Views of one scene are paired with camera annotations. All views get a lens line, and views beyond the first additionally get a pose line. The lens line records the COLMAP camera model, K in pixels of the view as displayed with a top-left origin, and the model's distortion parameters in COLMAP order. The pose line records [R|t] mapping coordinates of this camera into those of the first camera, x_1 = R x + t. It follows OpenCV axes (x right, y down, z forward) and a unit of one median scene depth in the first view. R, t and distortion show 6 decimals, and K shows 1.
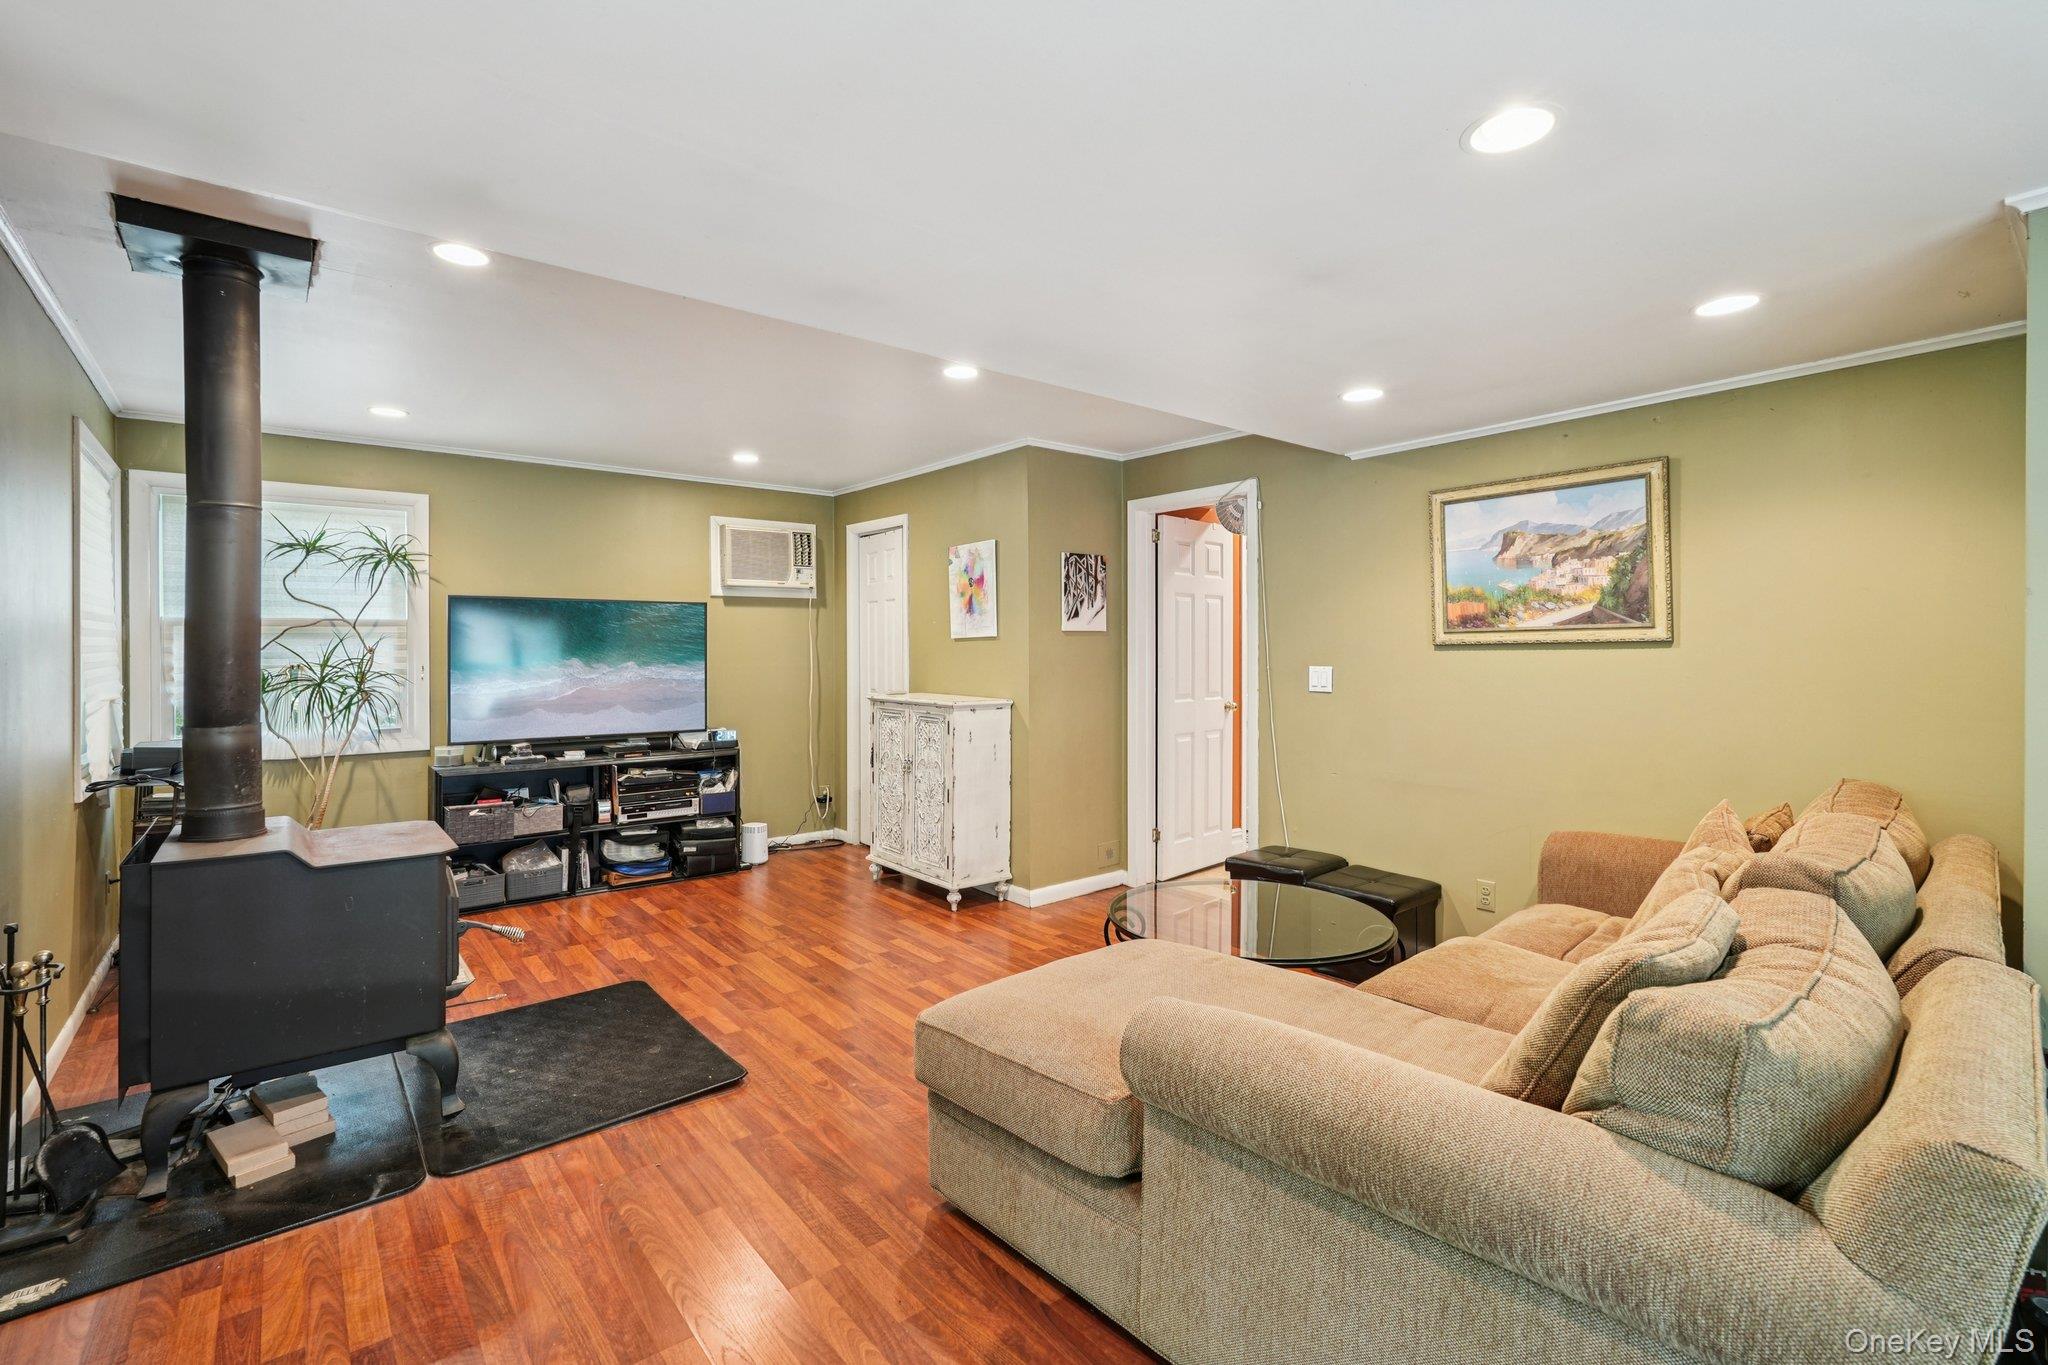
lens RADIAL K [[910.8, 0, 1018.2], [0, 910.8, 662.7], [0, 0, 1]] dist [-0.012143, 0.008084]
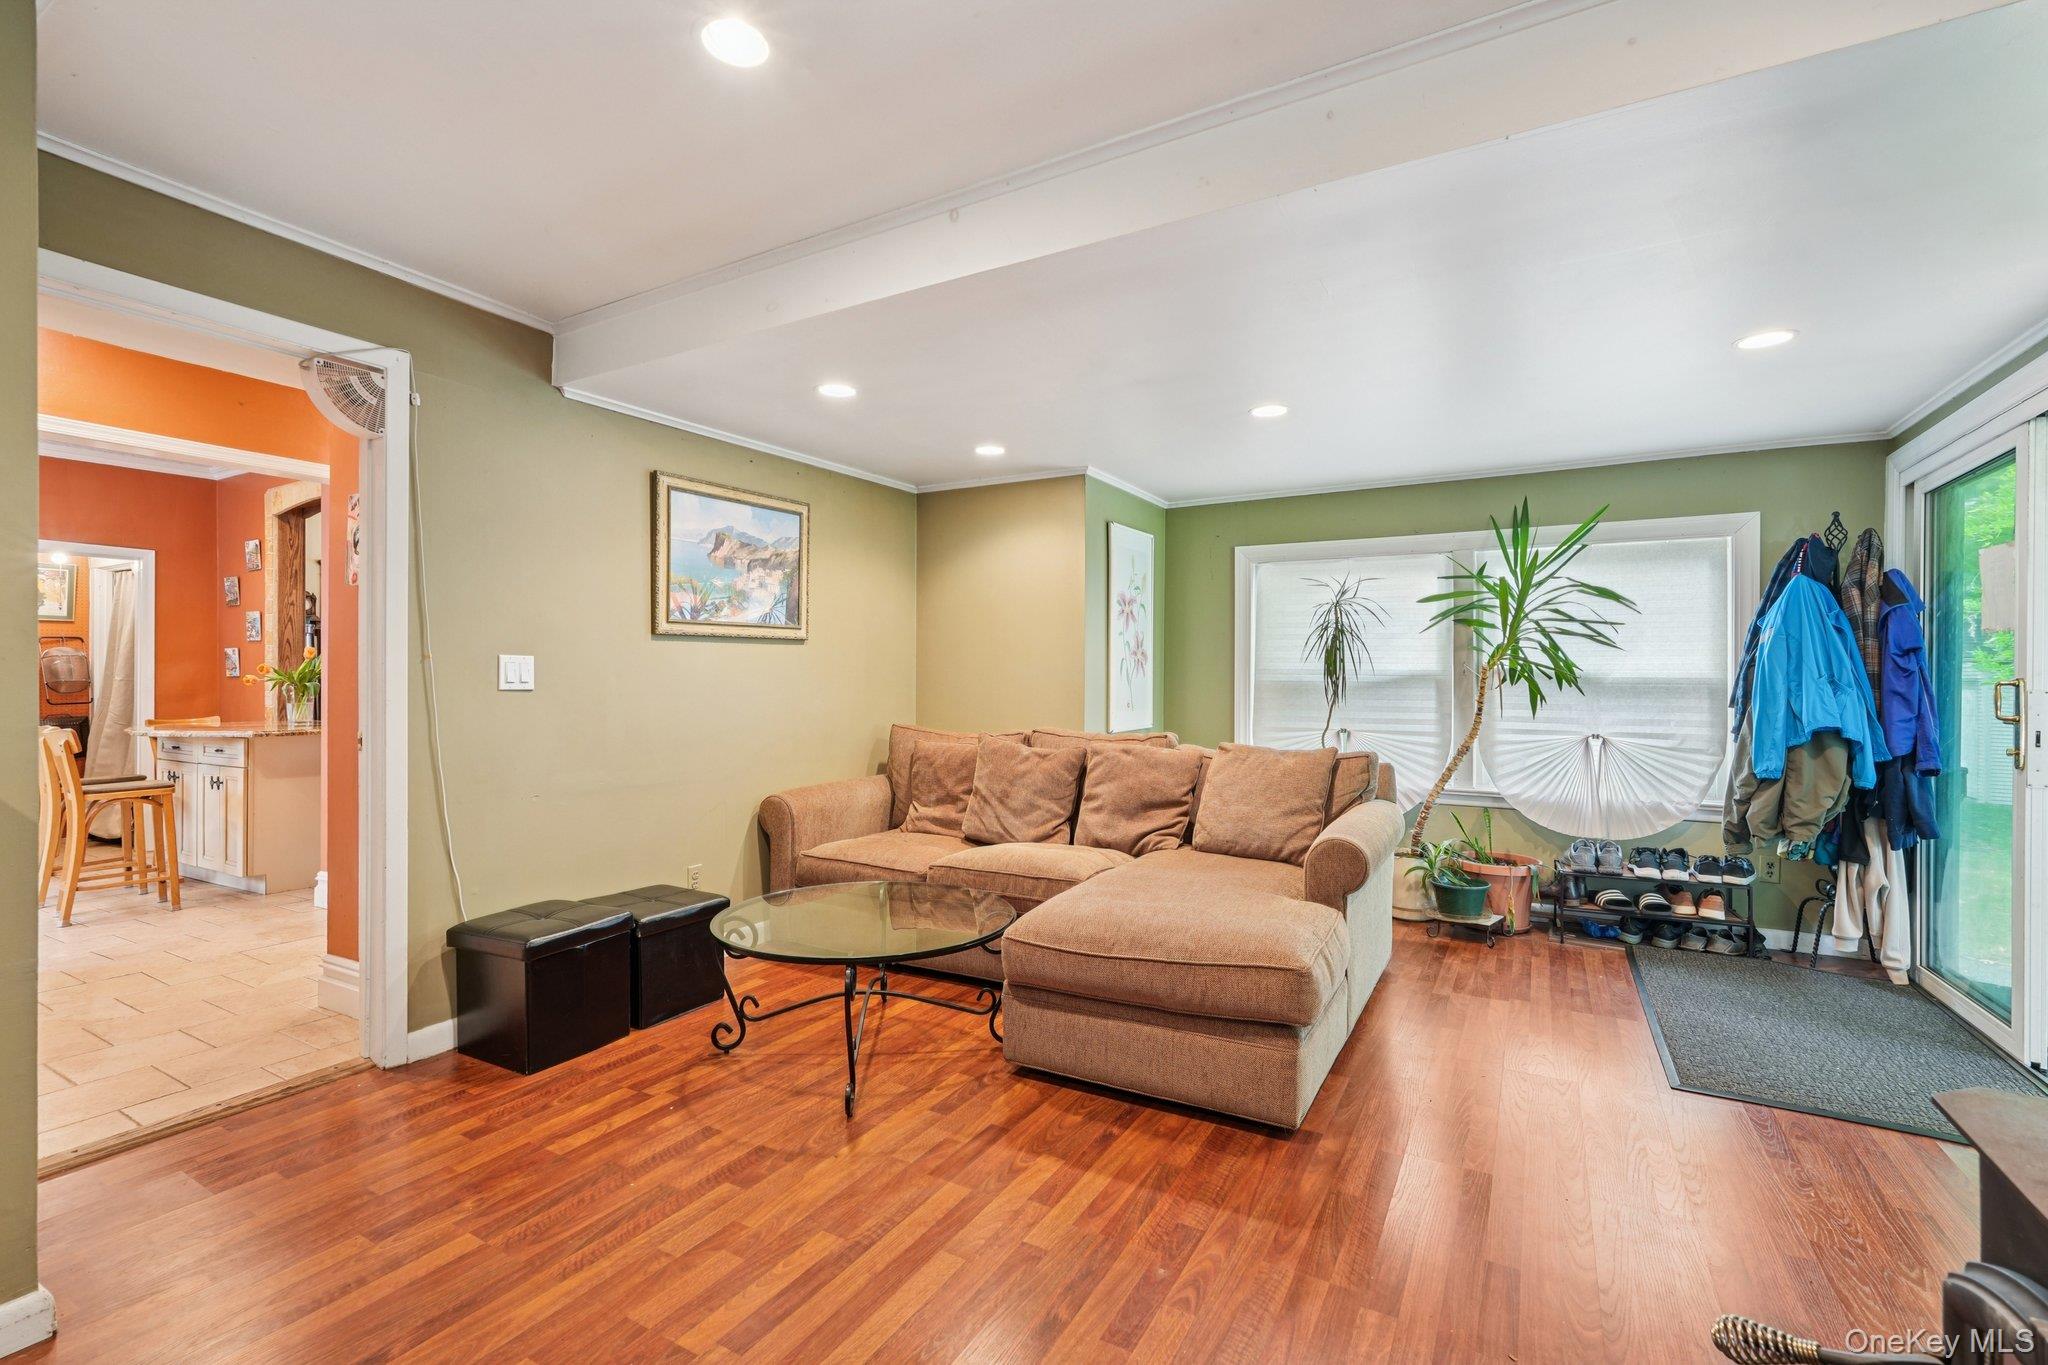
lens RADIAL K [[910.8, 0, 1019.9], [0, 910.8, 681.0], [0, 0, 1]] dist [-0.012143, 0.008084]
pose [[-0.350710, -0.005680, 0.936467, -0.619589], [0.005107, 0.999955, 0.007978, 0.026270], [-0.936470, 0.007581, -0.350665, 1.085456]]
